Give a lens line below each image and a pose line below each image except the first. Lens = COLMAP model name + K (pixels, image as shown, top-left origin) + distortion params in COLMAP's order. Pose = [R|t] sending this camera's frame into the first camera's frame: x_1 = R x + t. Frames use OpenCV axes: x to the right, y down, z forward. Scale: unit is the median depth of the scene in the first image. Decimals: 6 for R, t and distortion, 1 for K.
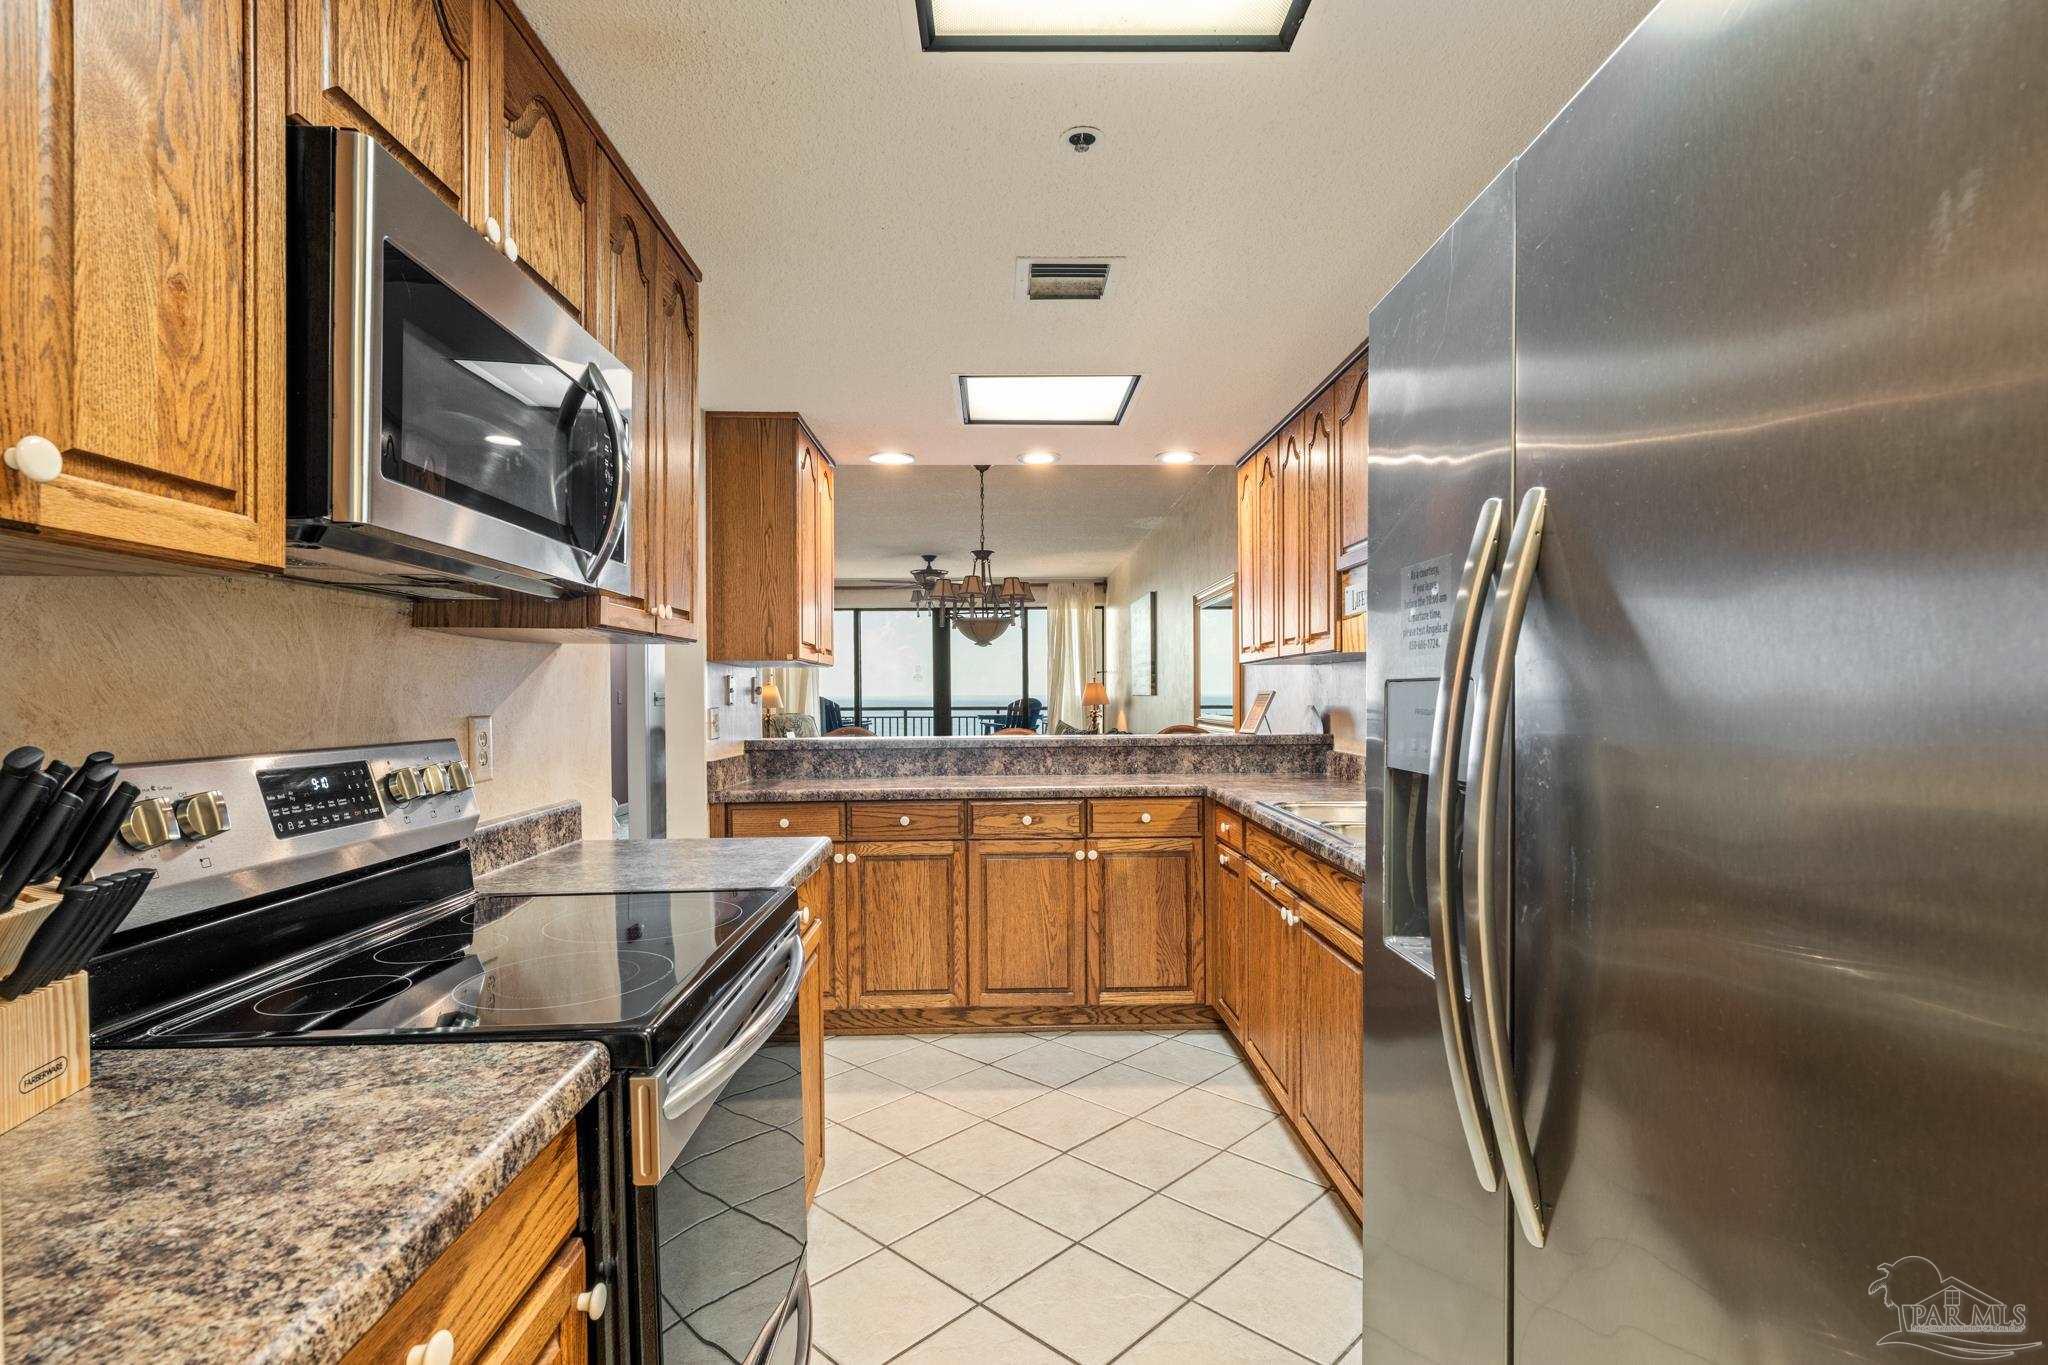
lens RADIAL K [[995.3, 0, 1020.9], [0, 995.3, 689.3], [0, 0, 1]] dist [-0.001698, -0.000261]
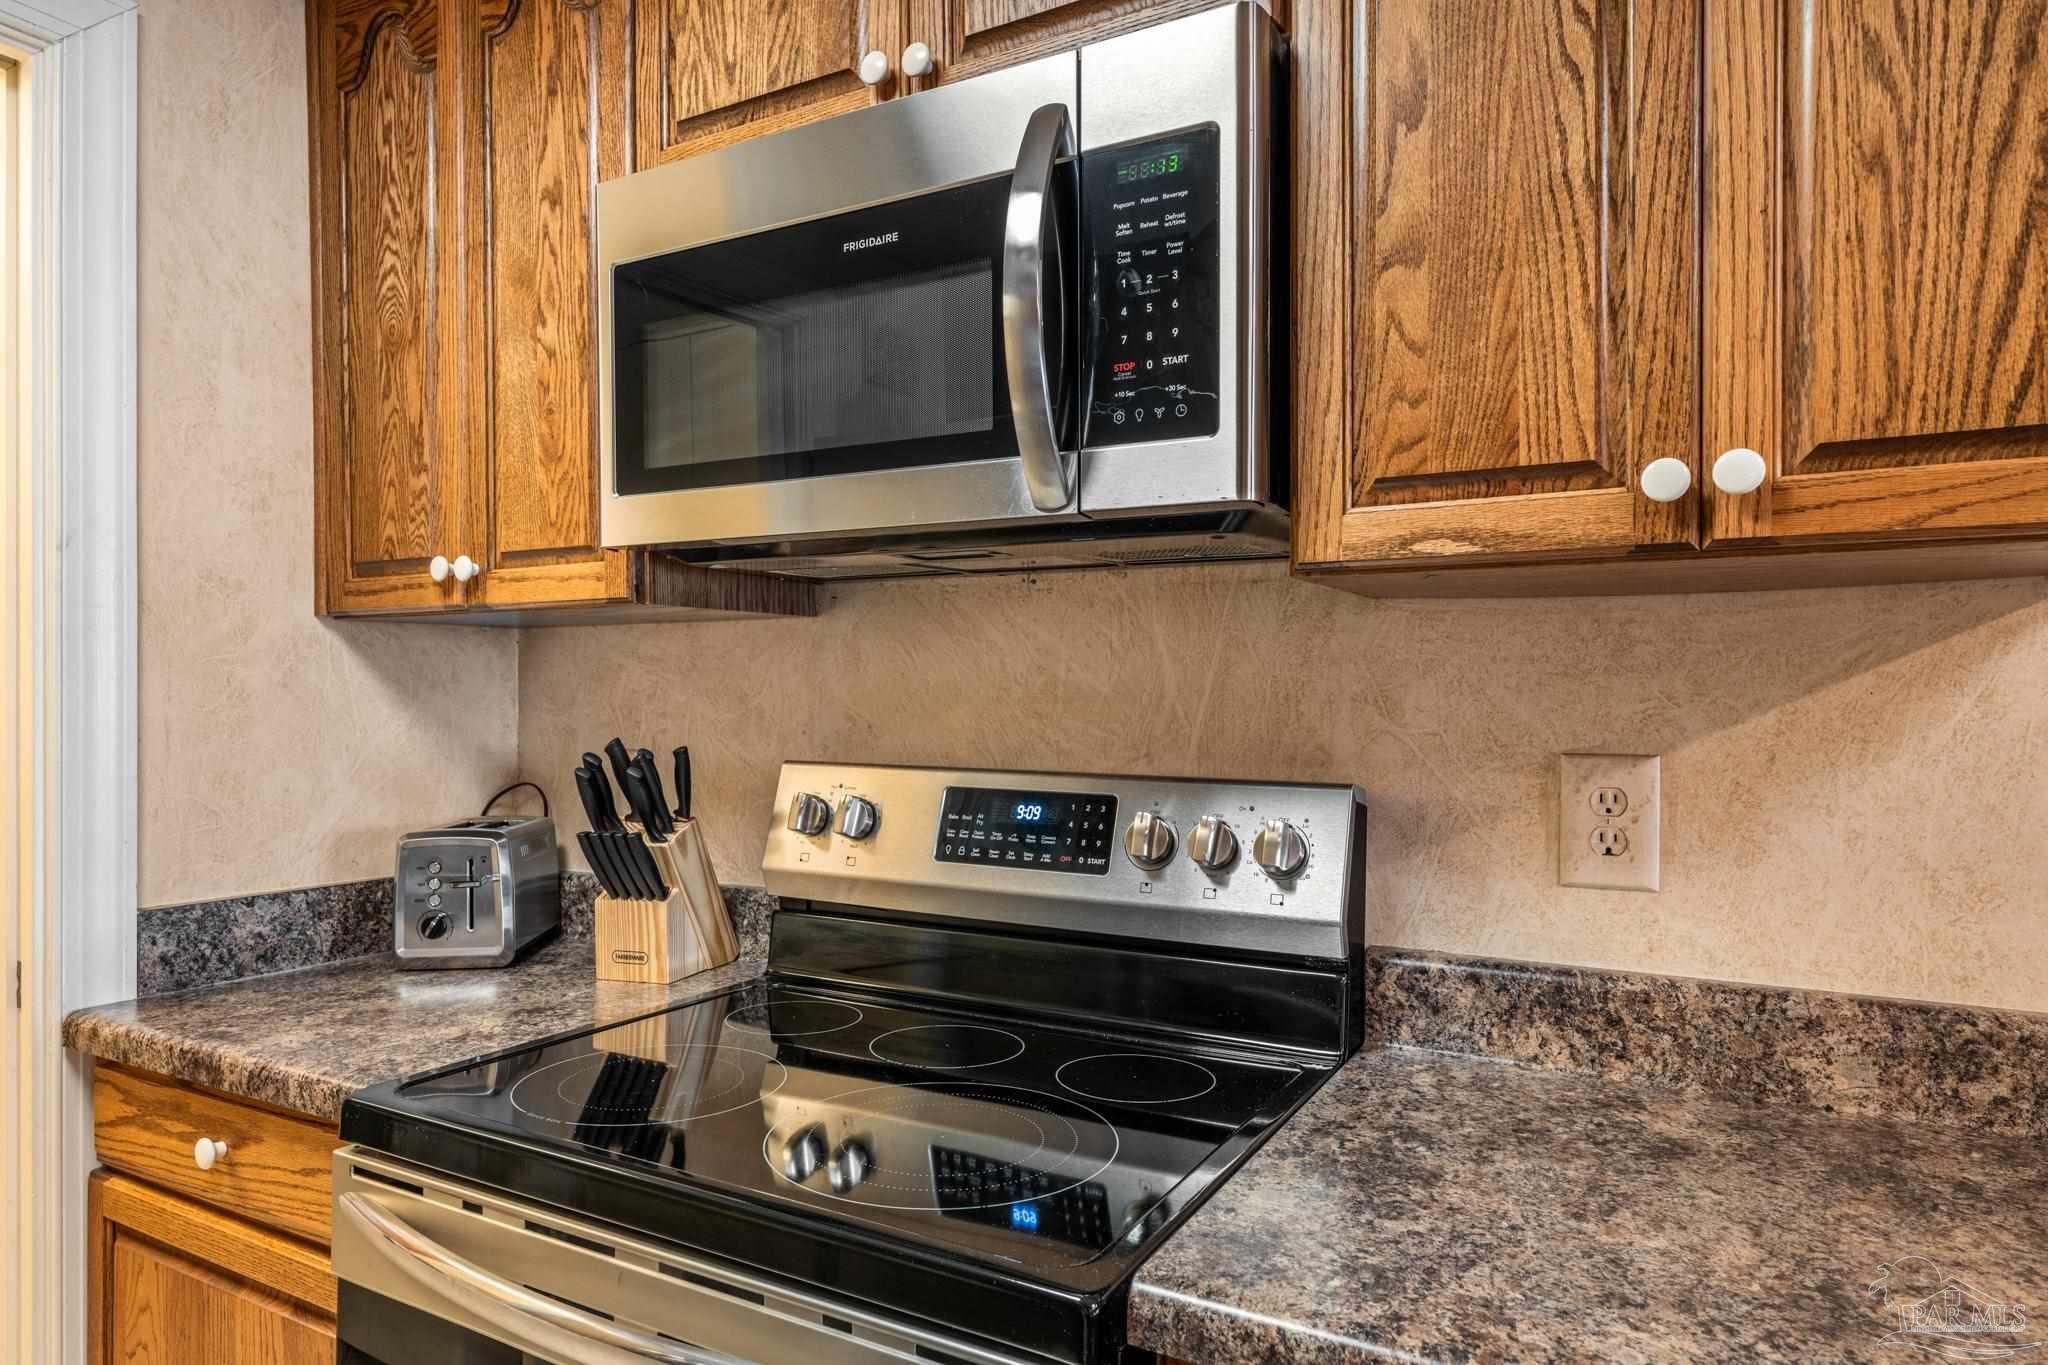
lens RADIAL K [[1209.1, 0, 1025.3], [0, 1209.1, 688.4], [0, 0, 1]] dist [-0.000725, -0.000217]
pose [[-0.506308, 0.003048, -0.862347, 0.189824], [0.001842, 0.999995, 0.002454, -0.013362], [0.862351, -0.000346, -0.506311, 1.636122]]
